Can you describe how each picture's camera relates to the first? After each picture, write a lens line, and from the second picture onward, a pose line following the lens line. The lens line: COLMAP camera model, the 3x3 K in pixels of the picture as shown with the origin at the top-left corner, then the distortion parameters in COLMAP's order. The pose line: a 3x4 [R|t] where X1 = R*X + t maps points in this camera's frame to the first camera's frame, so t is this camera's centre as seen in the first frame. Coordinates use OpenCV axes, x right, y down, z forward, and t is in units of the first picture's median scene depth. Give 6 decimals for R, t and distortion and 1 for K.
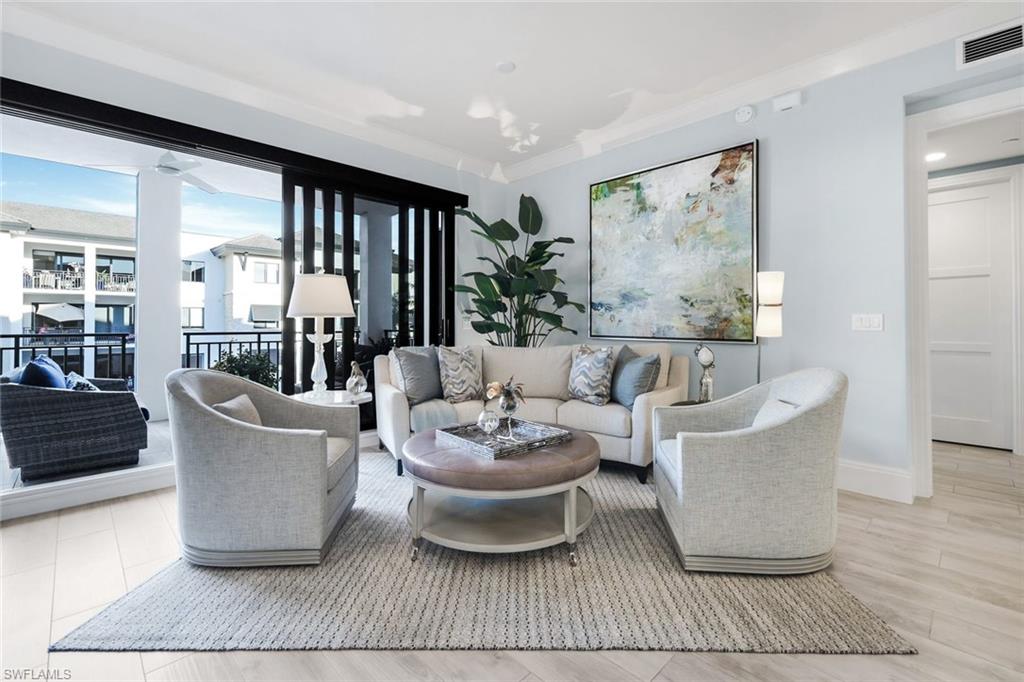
lens RADIAL K [[449.5, 0, 523.9], [0, 449.5, 323.0], [0, 0, 1]] dist [-0.003831, -0.001036]
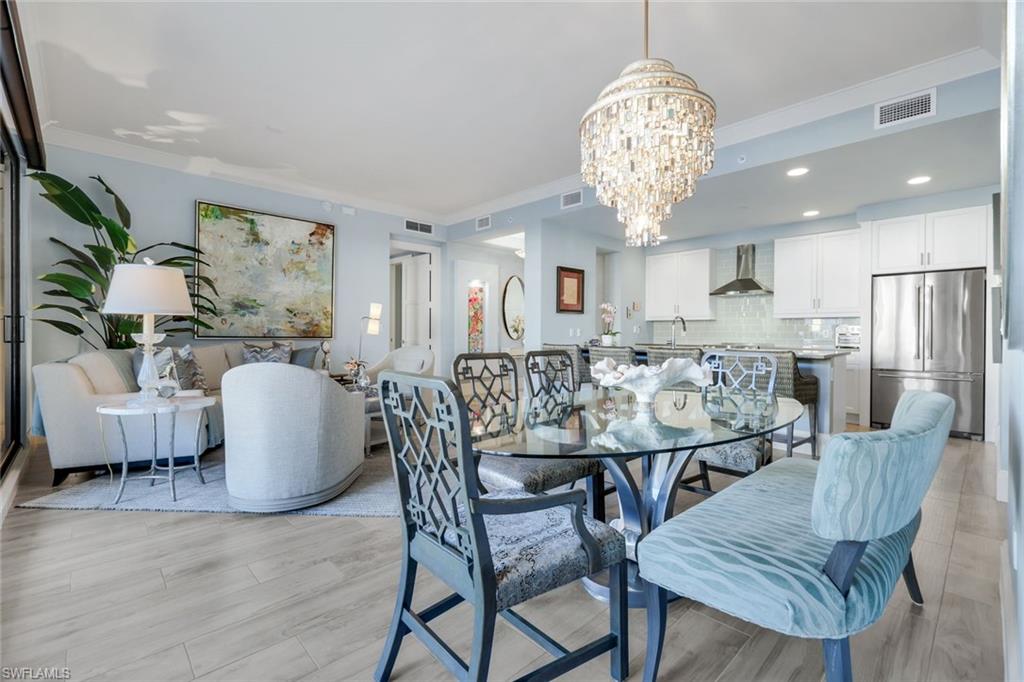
lens RADIAL K [[449.5, 0, 509.9], [0, 449.5, 336.7], [0, 0, 1]] dist [-0.003831, -0.001036]
pose [[0.019949, -0.007010, 0.999776, -1.105293], [-0.010735, 0.999916, 0.007225, 0.014367], [-0.999743, -0.010876, 0.019872, 0.232787]]
